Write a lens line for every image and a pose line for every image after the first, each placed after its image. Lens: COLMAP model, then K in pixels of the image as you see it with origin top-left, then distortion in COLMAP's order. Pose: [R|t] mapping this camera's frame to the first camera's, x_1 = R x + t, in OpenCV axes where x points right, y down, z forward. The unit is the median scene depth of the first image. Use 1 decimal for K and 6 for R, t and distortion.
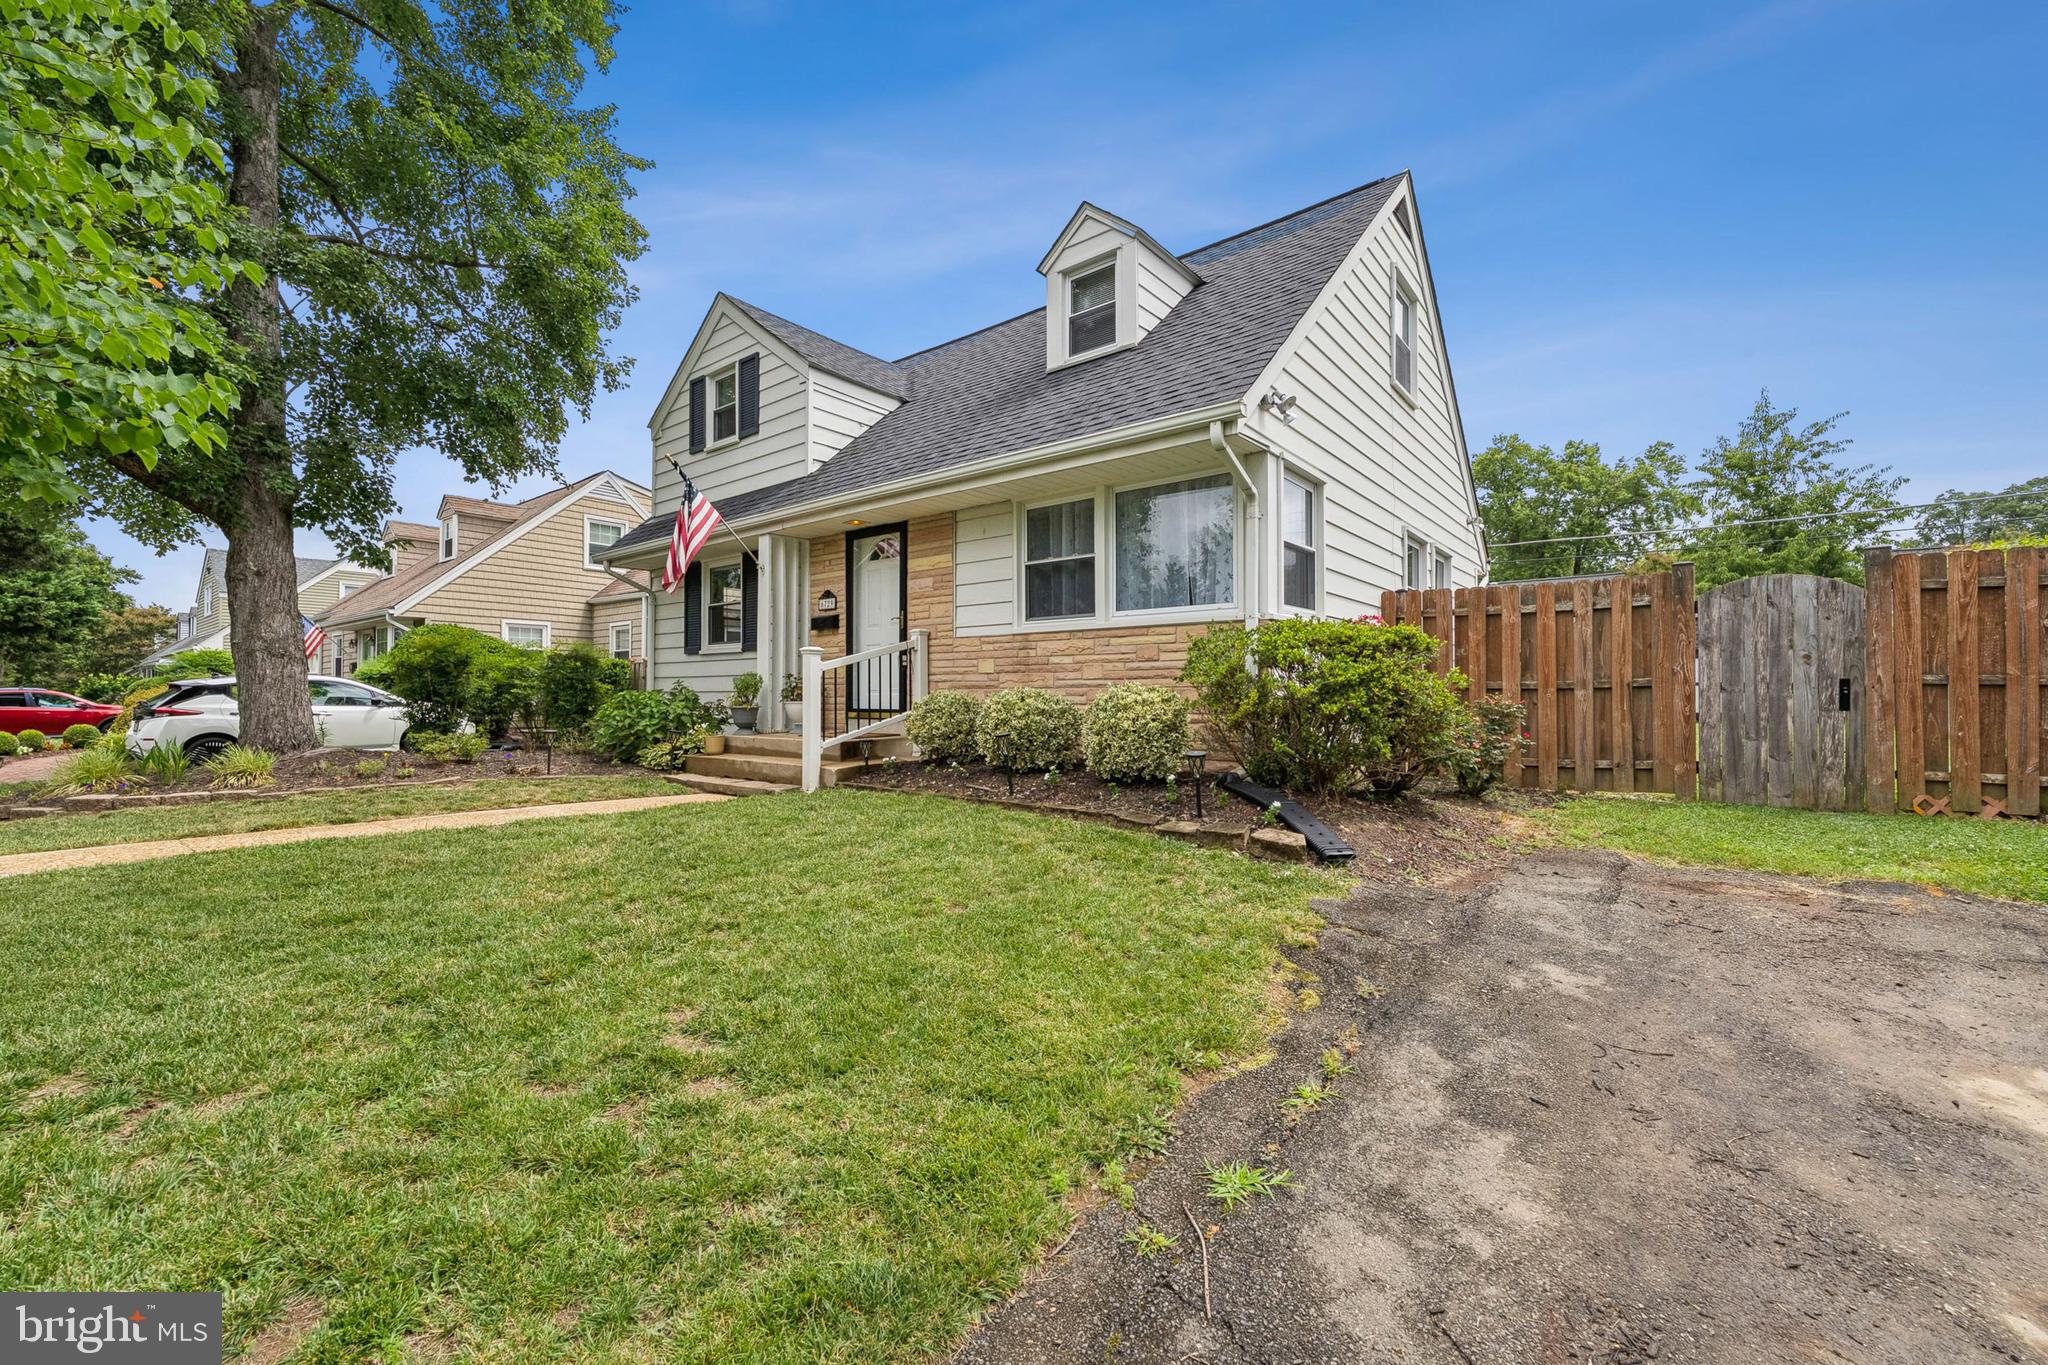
lens RADIAL K [[838.8, 0, 1021.4], [0, 838.8, 687.5], [0, 0, 1]] dist [-0.007183, -0.000297]
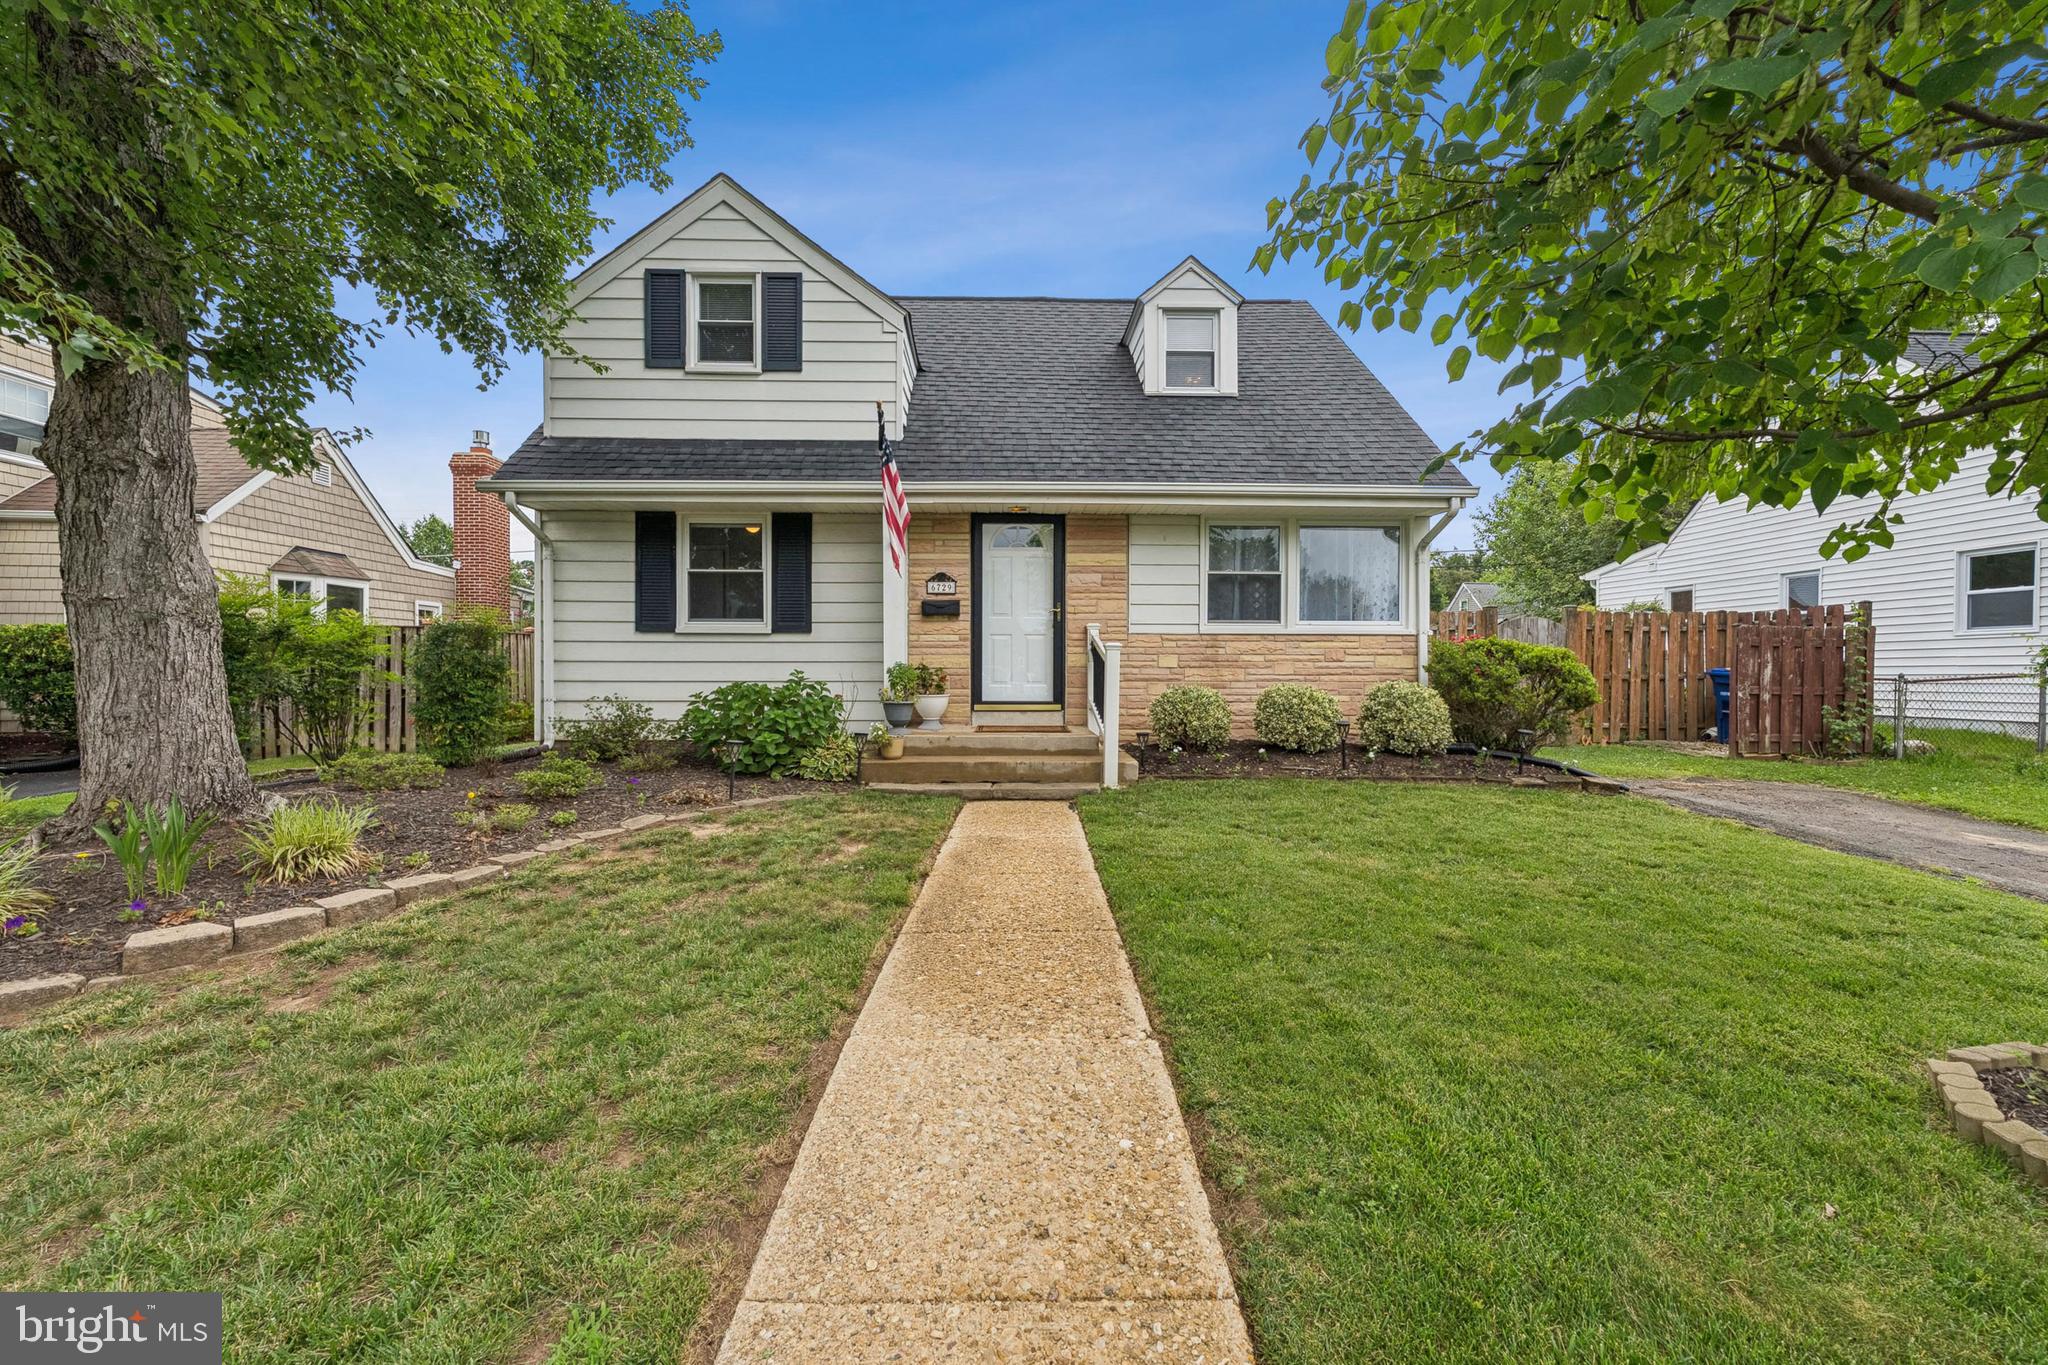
lens RADIAL K [[838.8, 0, 1034.1], [0, 838.8, 677.4], [0, 0, 1]] dist [-0.007183, -0.000297]
pose [[0.755905, -0.003880, 0.654669, -0.819494], [-0.009532, 0.999811, 0.016932, -0.019238], [-0.654611, -0.019040, 0.755726, 0.255987]]
